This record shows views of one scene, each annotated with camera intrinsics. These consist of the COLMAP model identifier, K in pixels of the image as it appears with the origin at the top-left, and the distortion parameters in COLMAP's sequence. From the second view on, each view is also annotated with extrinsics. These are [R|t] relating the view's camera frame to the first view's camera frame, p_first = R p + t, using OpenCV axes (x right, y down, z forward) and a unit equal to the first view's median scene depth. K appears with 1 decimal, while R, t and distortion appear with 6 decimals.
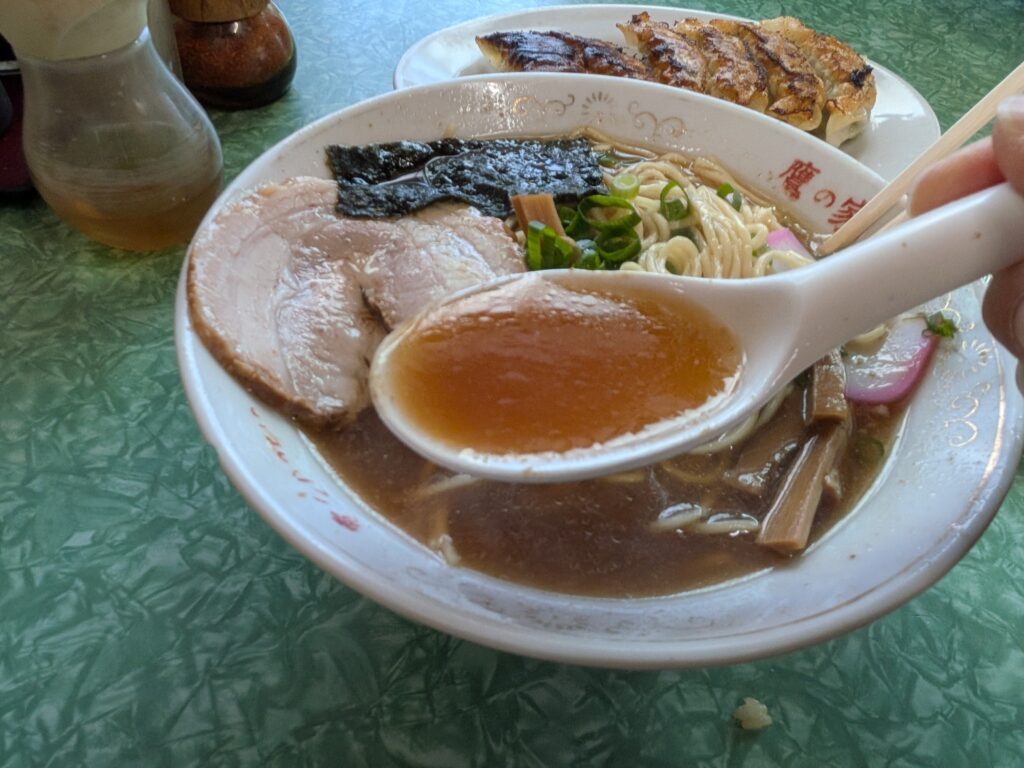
lens RADIAL K [[704.3, 0, 493.4], [0, 704.3, 435.6], [0, 0, 1]] dist [0.021226, -0.022898]
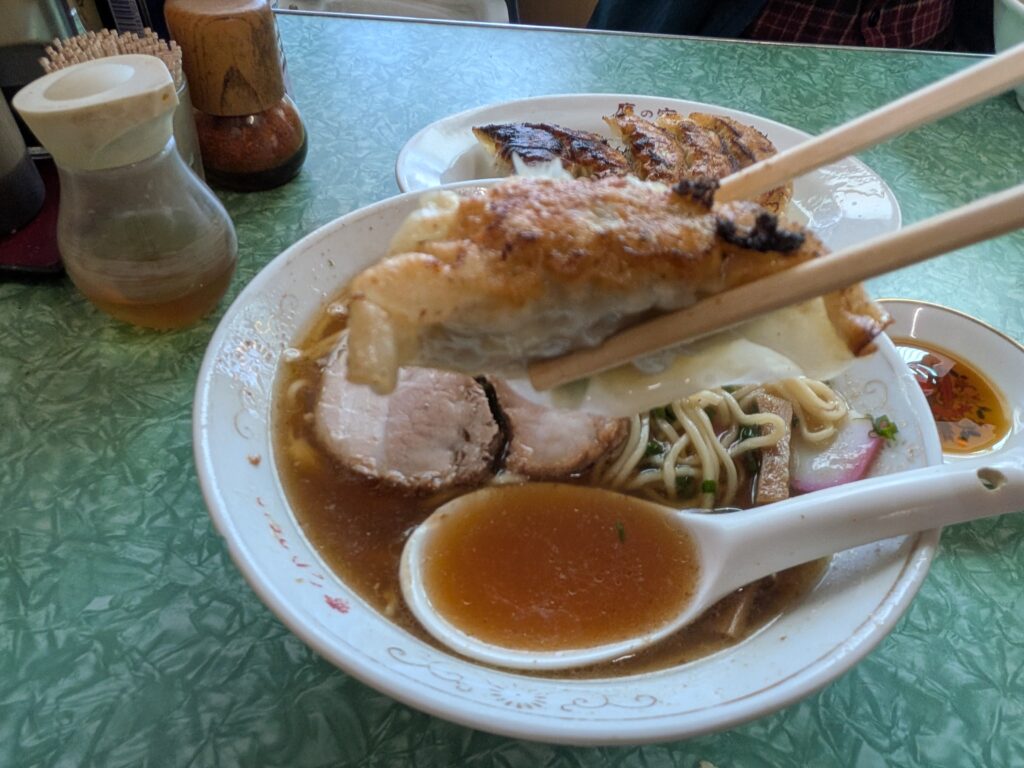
lens RADIAL K [[704.3, 0, 492.9], [0, 704.3, 436.6], [0, 0, 1]] dist [0.021226, -0.022898]
pose [[0.999912, 0.010494, -0.008153, 0.032524], [-0.010832, 0.999033, -0.042606, -0.069556], [0.007698, 0.042690, 0.999059, -0.100868]]
